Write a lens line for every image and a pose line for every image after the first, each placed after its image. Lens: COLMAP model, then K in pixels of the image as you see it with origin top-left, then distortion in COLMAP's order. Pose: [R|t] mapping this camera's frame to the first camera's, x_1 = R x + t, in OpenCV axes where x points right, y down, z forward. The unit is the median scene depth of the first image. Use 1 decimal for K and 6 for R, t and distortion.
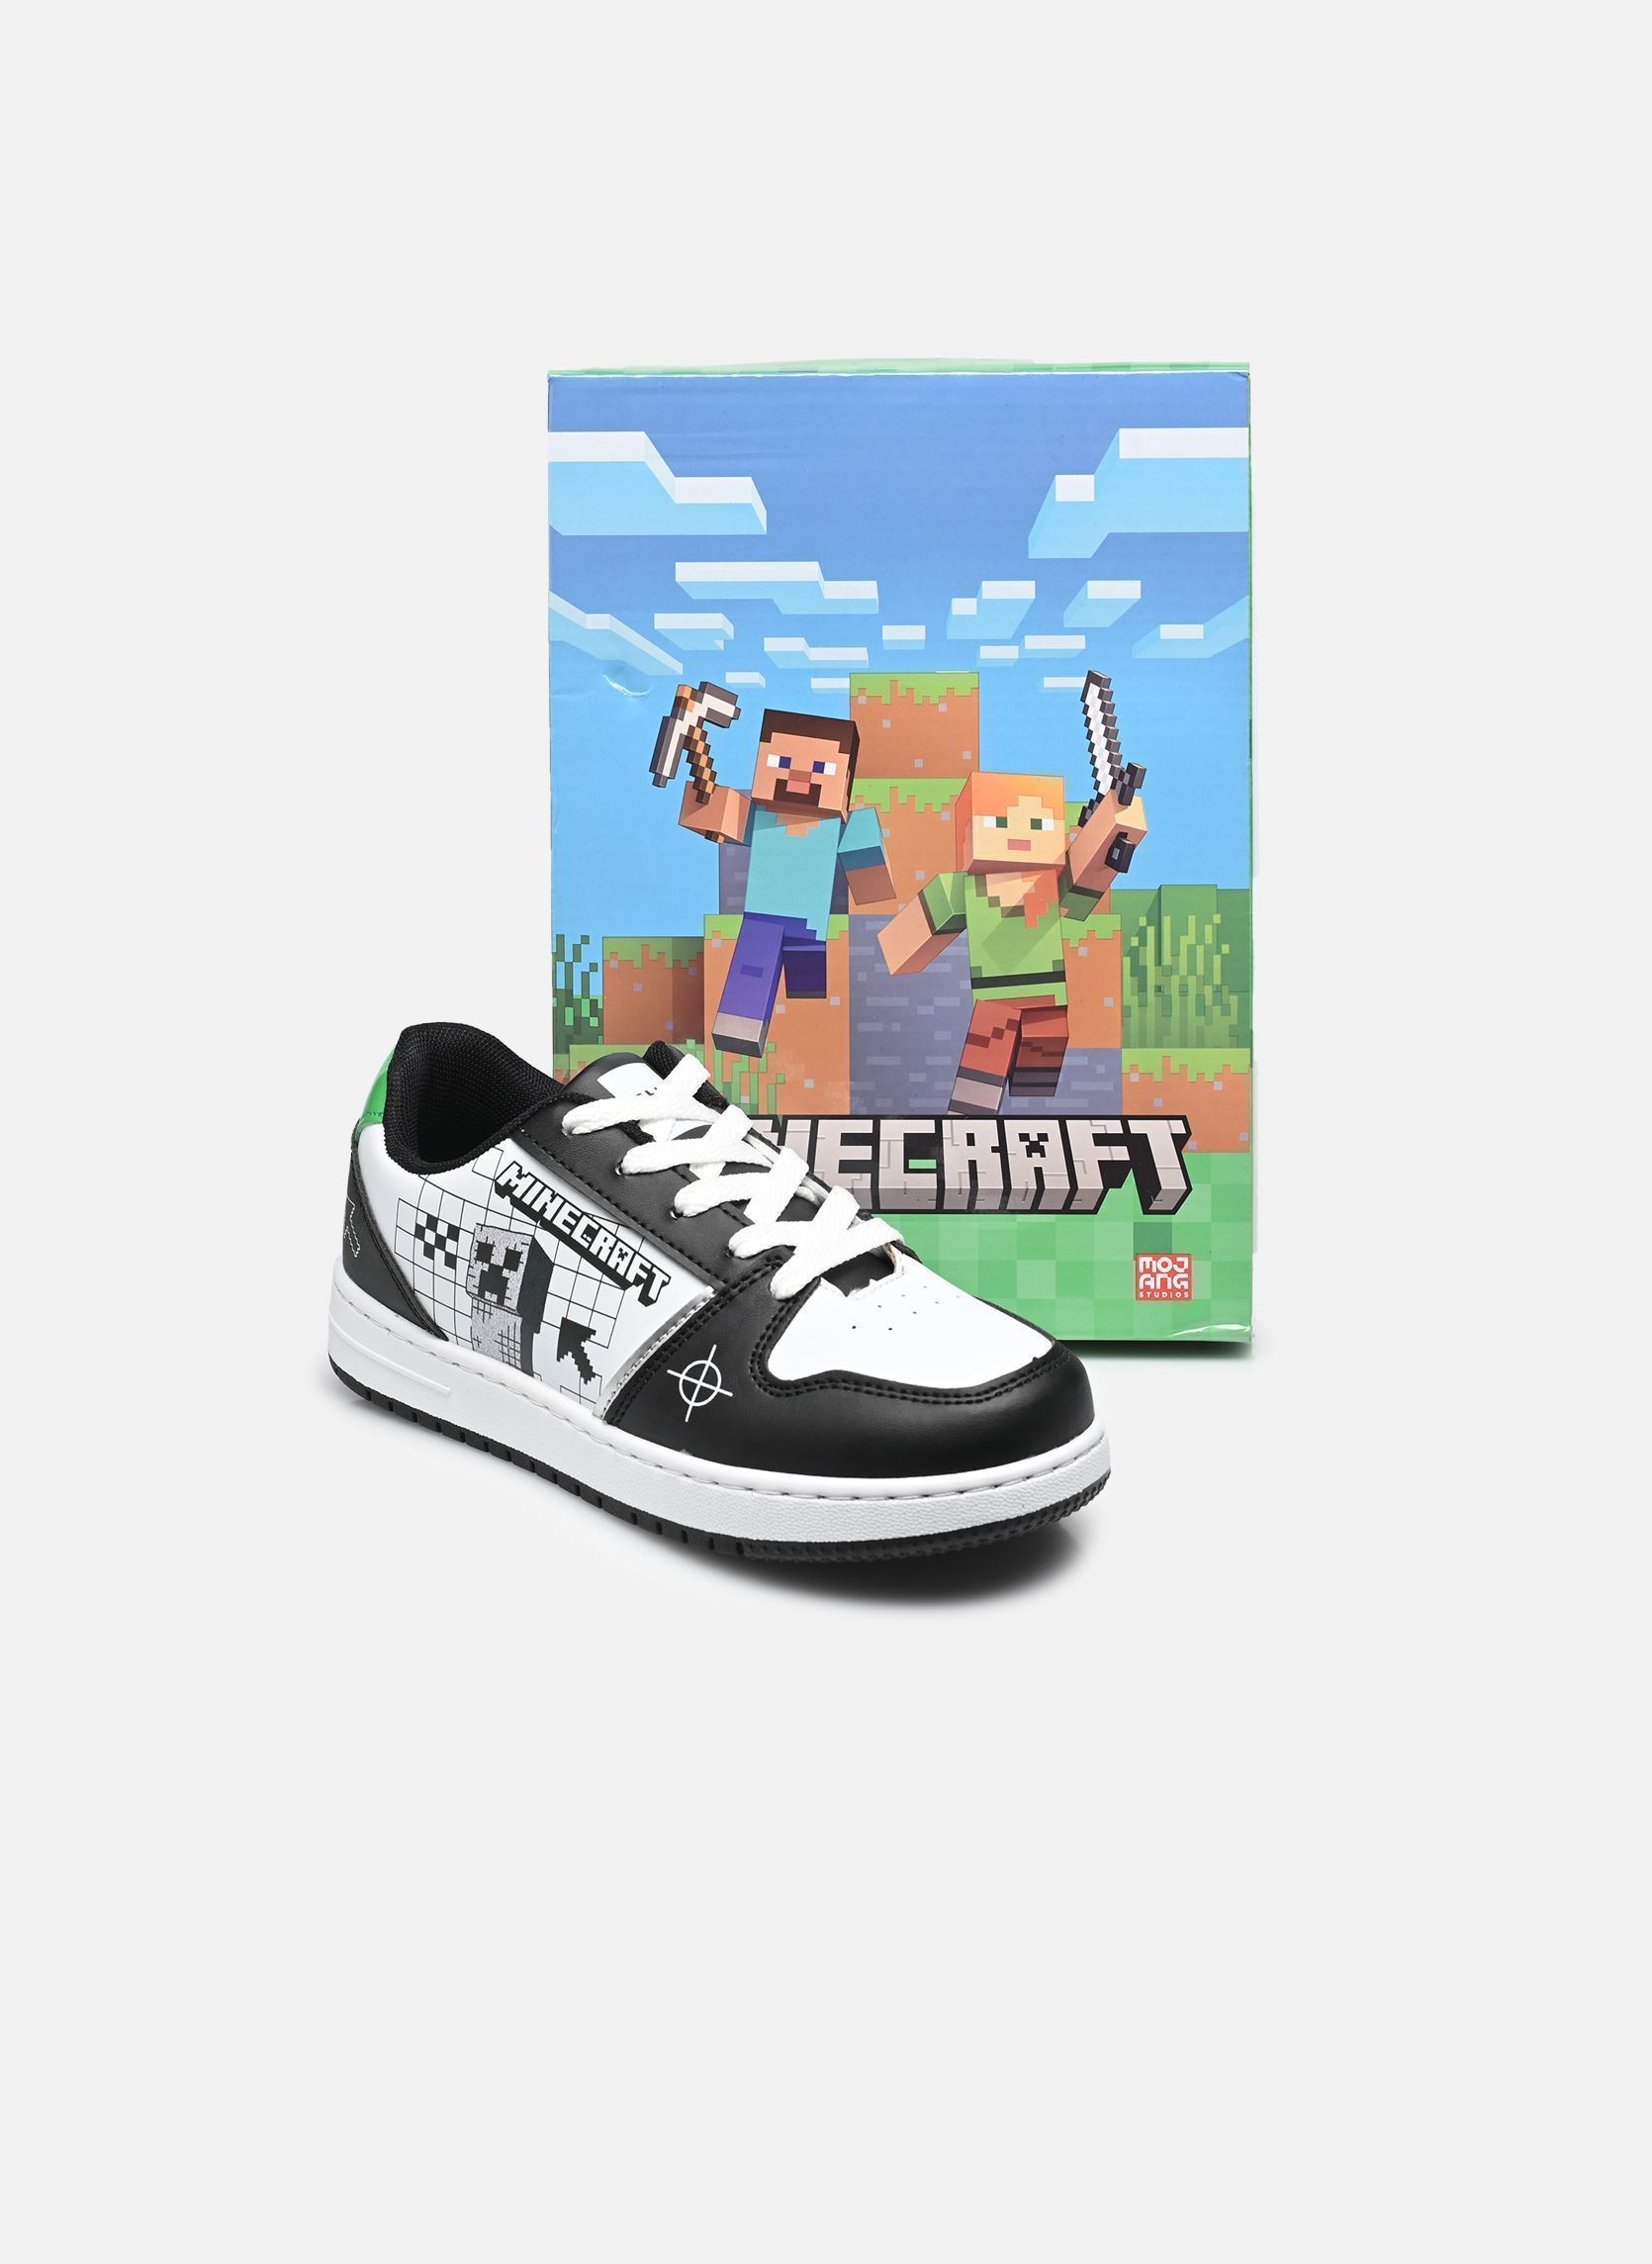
lens RADIAL K [[8025.7, 0, 817.8], [0, 8025.7, 1124.4], [0, 0, 1]] dist [0.270560, 0.000000]
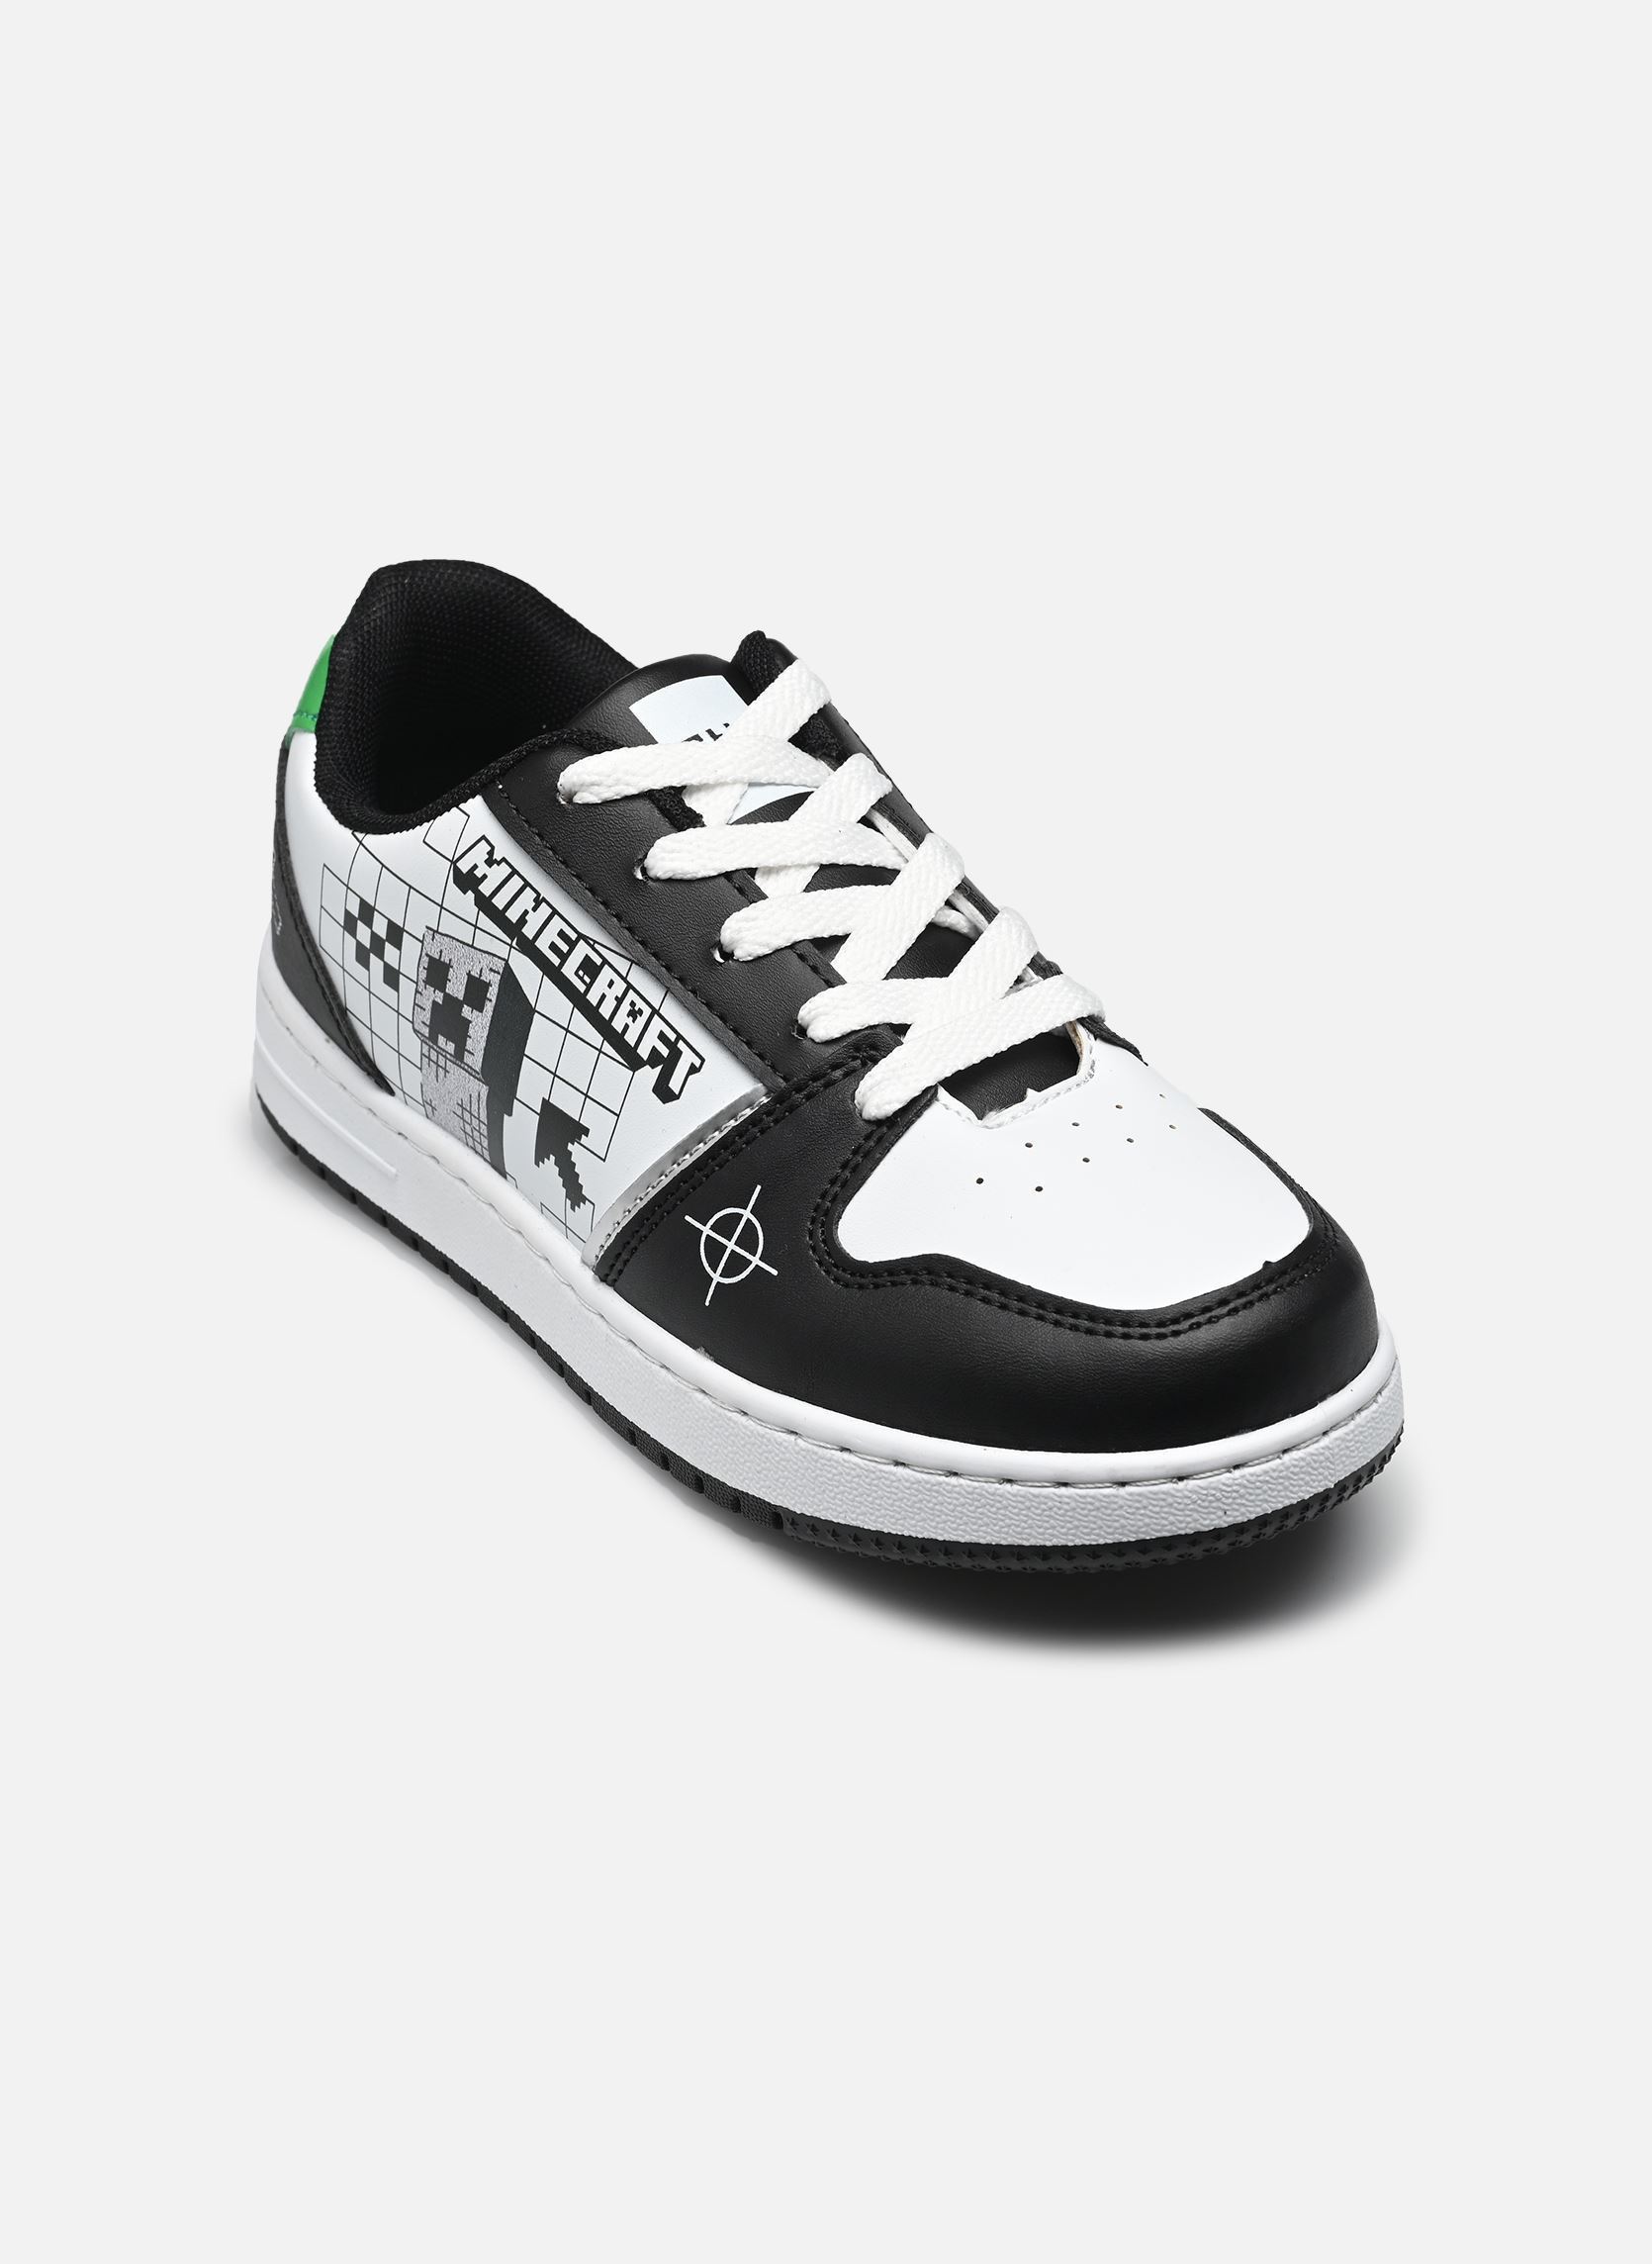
lens RADIAL K [[8025.7, 0, 829.1], [0, 8025.7, 1140.6], [0, 0, 1]] dist [0.270560, 0.000000]
pose [[0.985876, 0.075334, -0.149578, 0.081863], [-0.049984, 0.984769, 0.166525, -0.076158], [0.159845, -0.156697, 0.974626, 0.404957]]
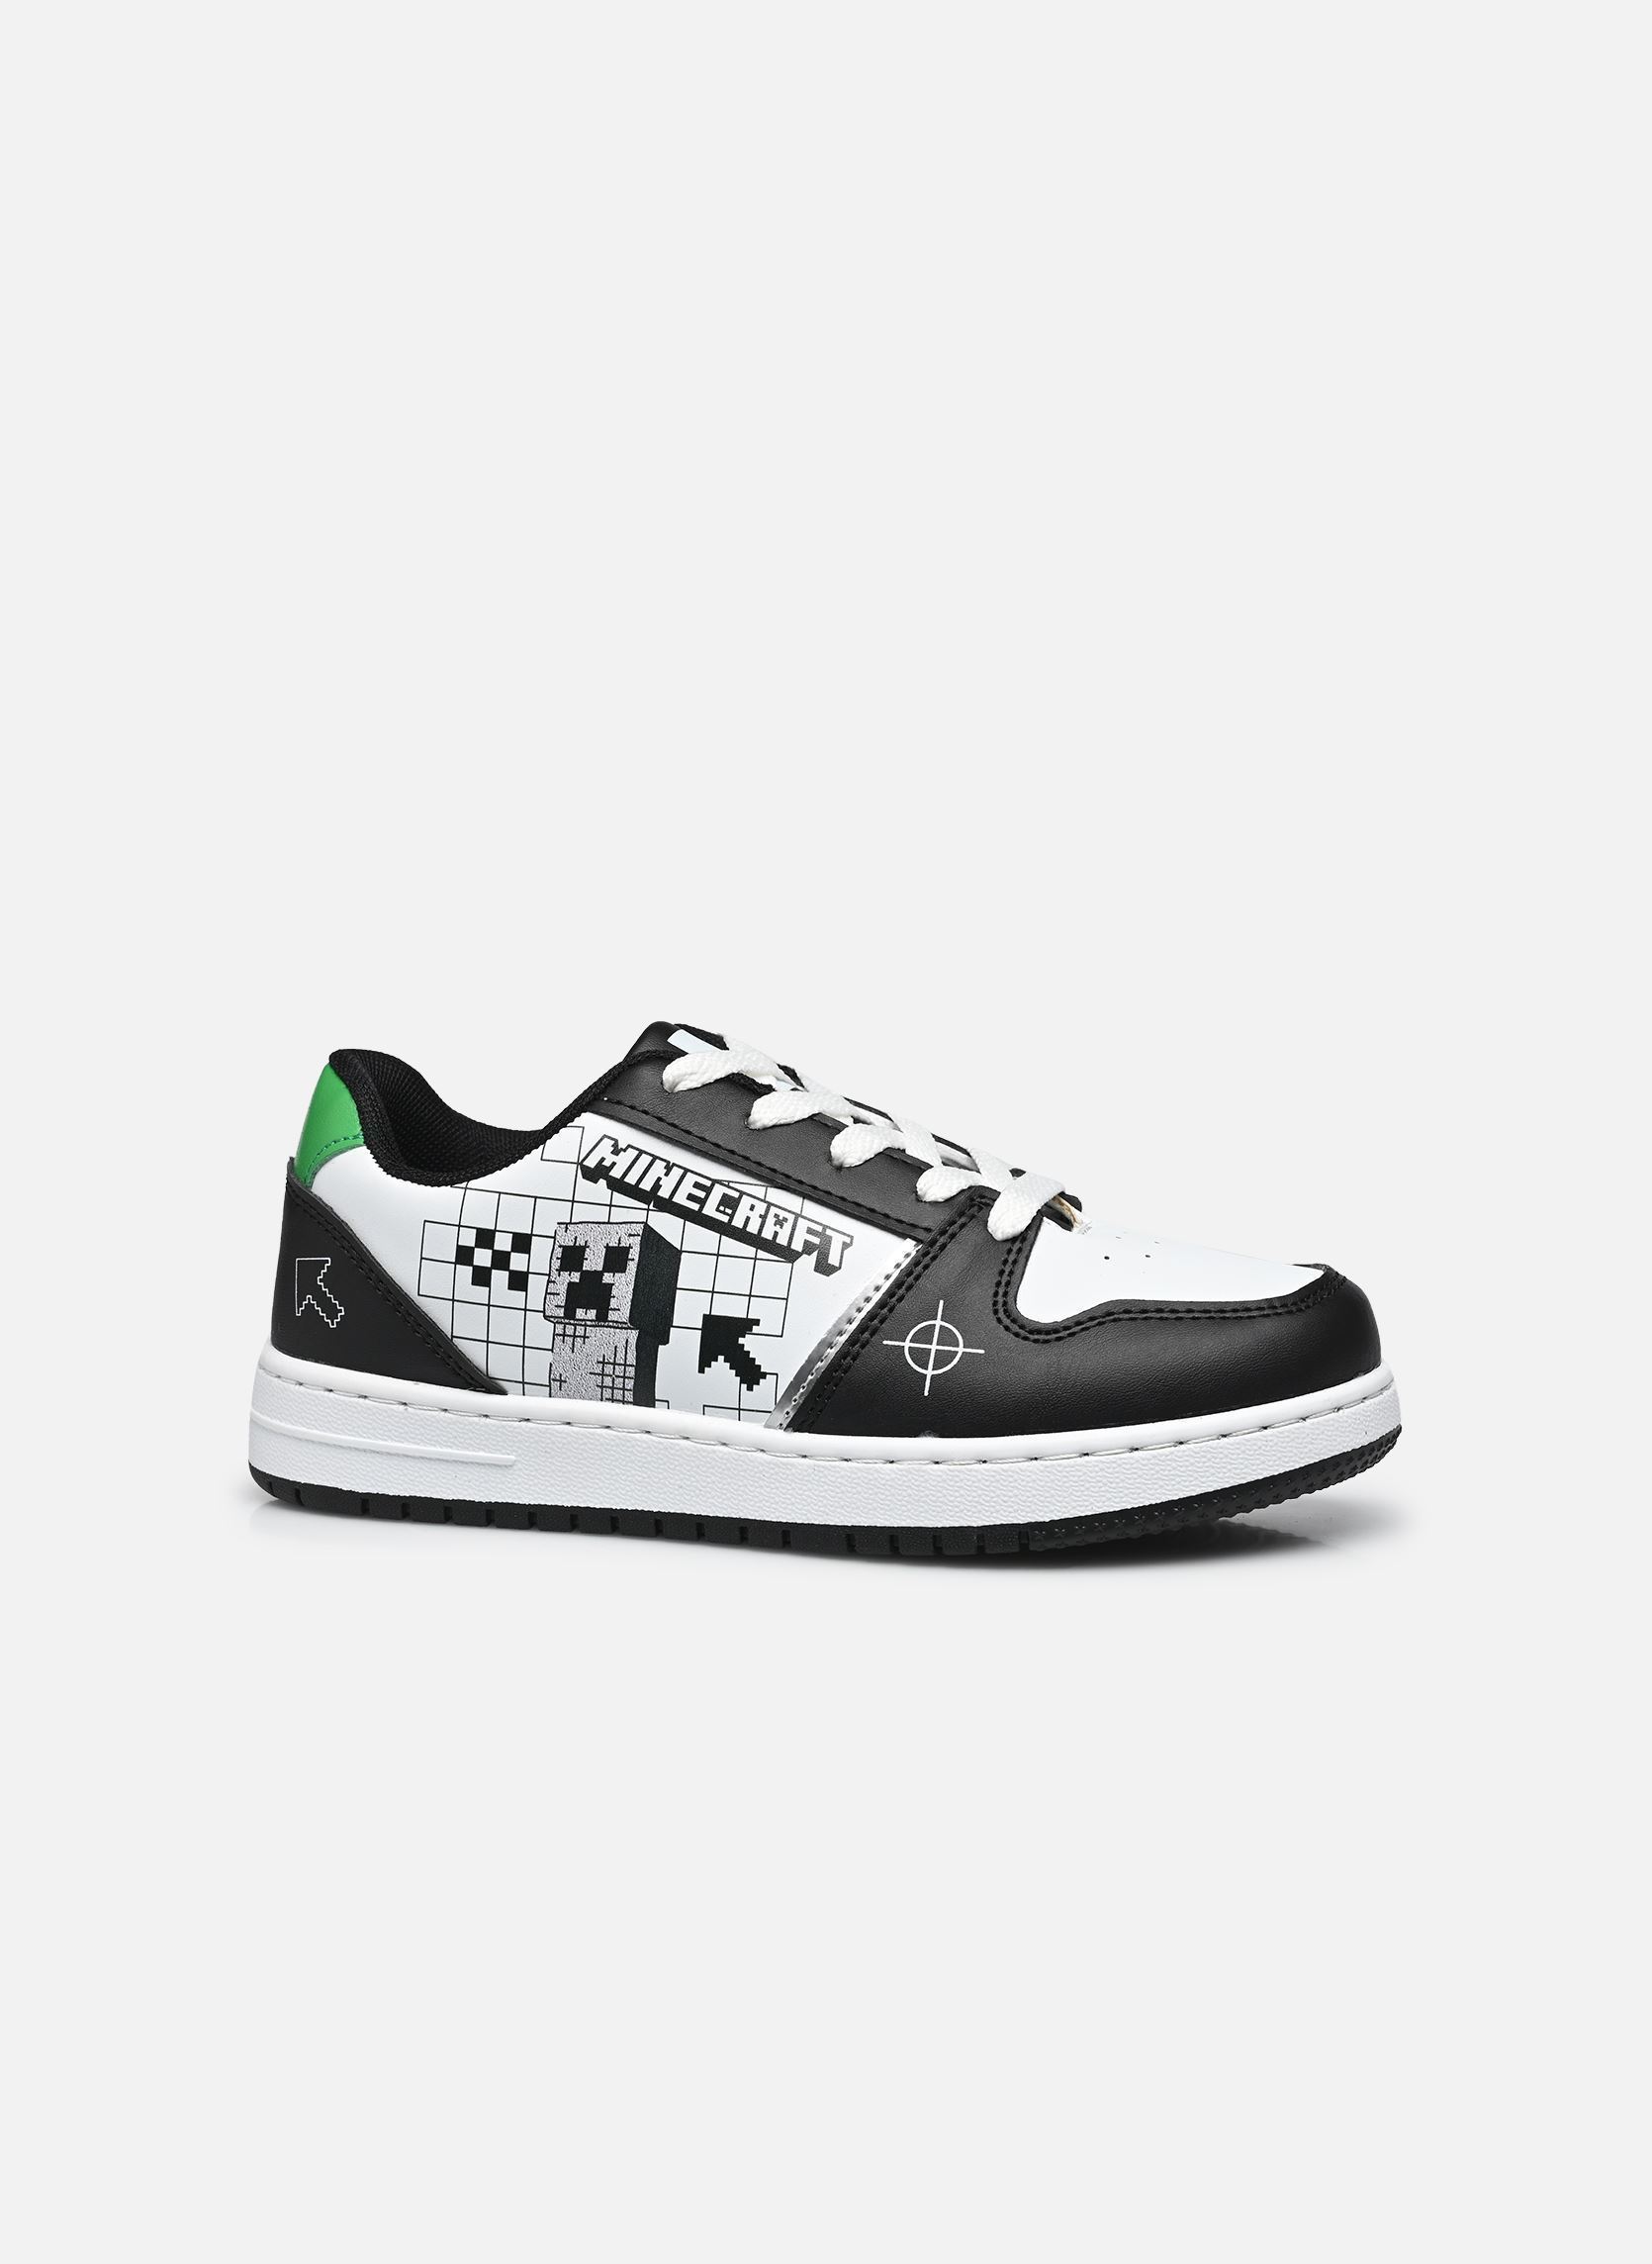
lens RADIAL K [[8025.7, 0, 833.9], [0, 8025.7, 1136.5], [0, 0, 1]] dist [0.270560, 0.000000]
pose [[0.872292, -0.042101, 0.487169, -0.405312], [0.167490, 0.961744, -0.216783, 0.180804], [-0.459405, 0.270694, 0.845974, 0.320818]]
